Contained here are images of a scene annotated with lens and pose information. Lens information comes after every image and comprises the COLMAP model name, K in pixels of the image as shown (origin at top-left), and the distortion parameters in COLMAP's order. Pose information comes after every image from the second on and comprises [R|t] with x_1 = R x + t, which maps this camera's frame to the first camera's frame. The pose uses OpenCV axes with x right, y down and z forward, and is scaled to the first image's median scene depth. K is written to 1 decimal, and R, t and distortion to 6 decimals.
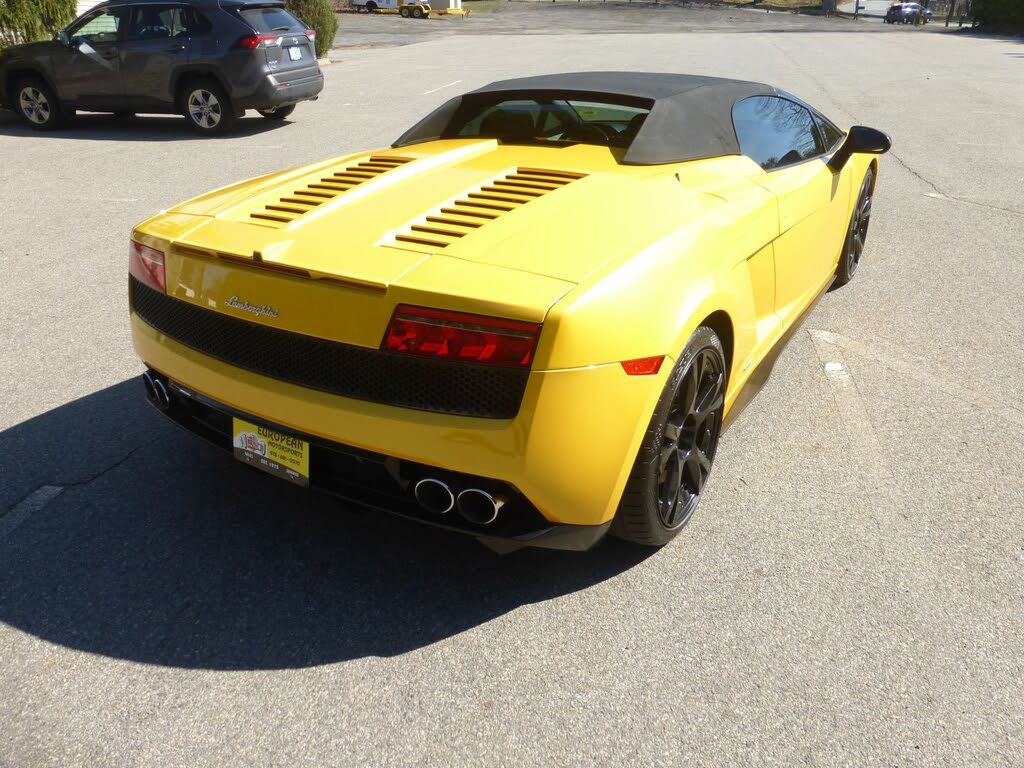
lens RADIAL K [[738.9, 0, 512.0], [0, 738.9, 384.0], [0, 0, 1]] dist [0.012541, -0.038009]
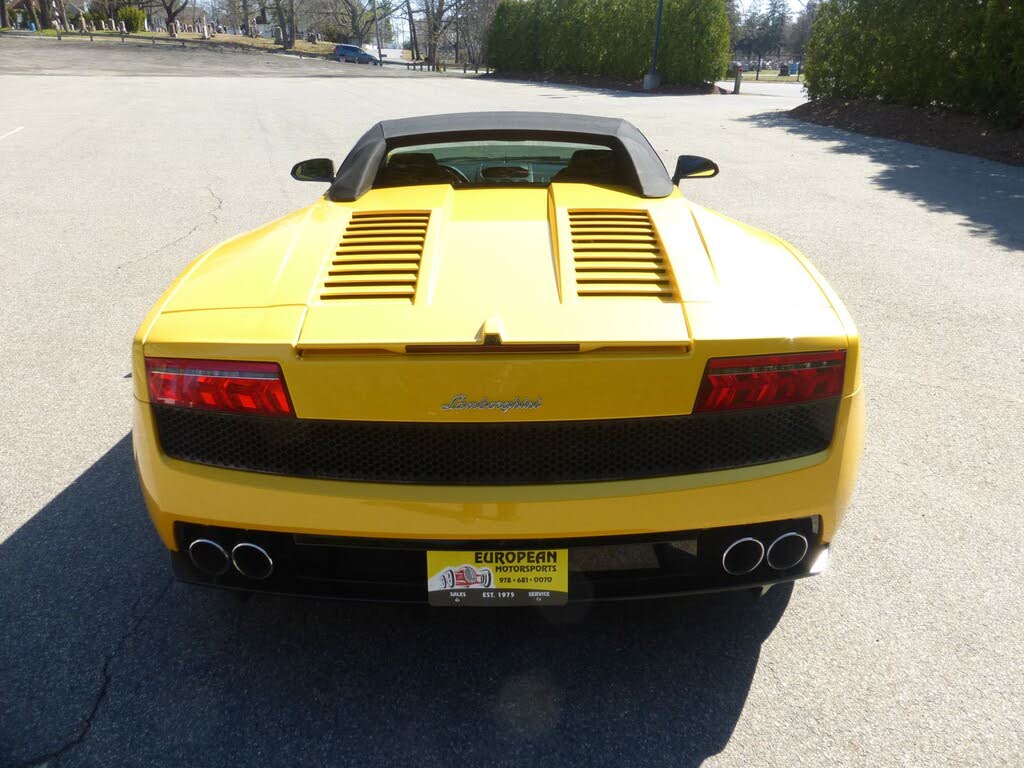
lens RADIAL K [[737.1, 0, 531.7], [0, 737.1, 393.7], [0, 0, 1]] dist [0.003906, 0.004023]
pose [[0.832856, -0.207064, 0.513298, -0.664965], [0.227160, 0.973558, 0.024152, -0.114278], [-0.504727, 0.096485, 0.857870, 0.282532]]
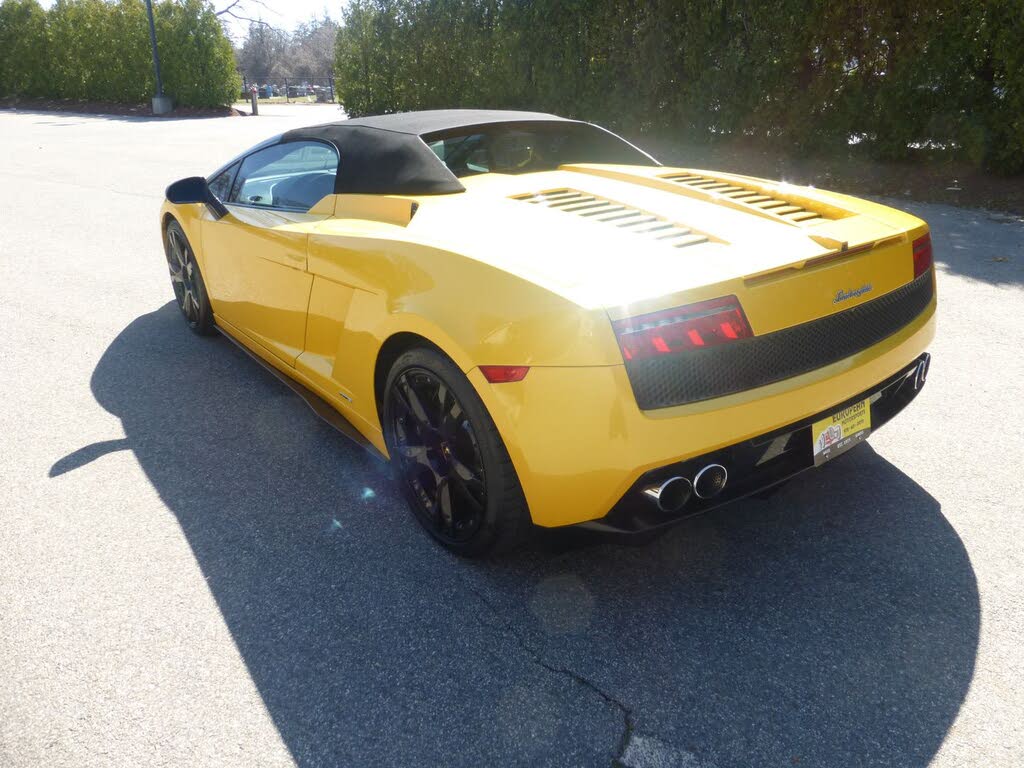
lens RADIAL K [[737.1, 0, 531.7], [0, 737.1, 393.7], [0, 0, 1]] dist [0.003906, 0.004023]
pose [[0.307013, -0.354082, 0.883385, -1.389129], [0.425498, 0.881344, 0.205386, -0.366350], [-0.851290, 0.312822, 0.421246, 0.919924]]
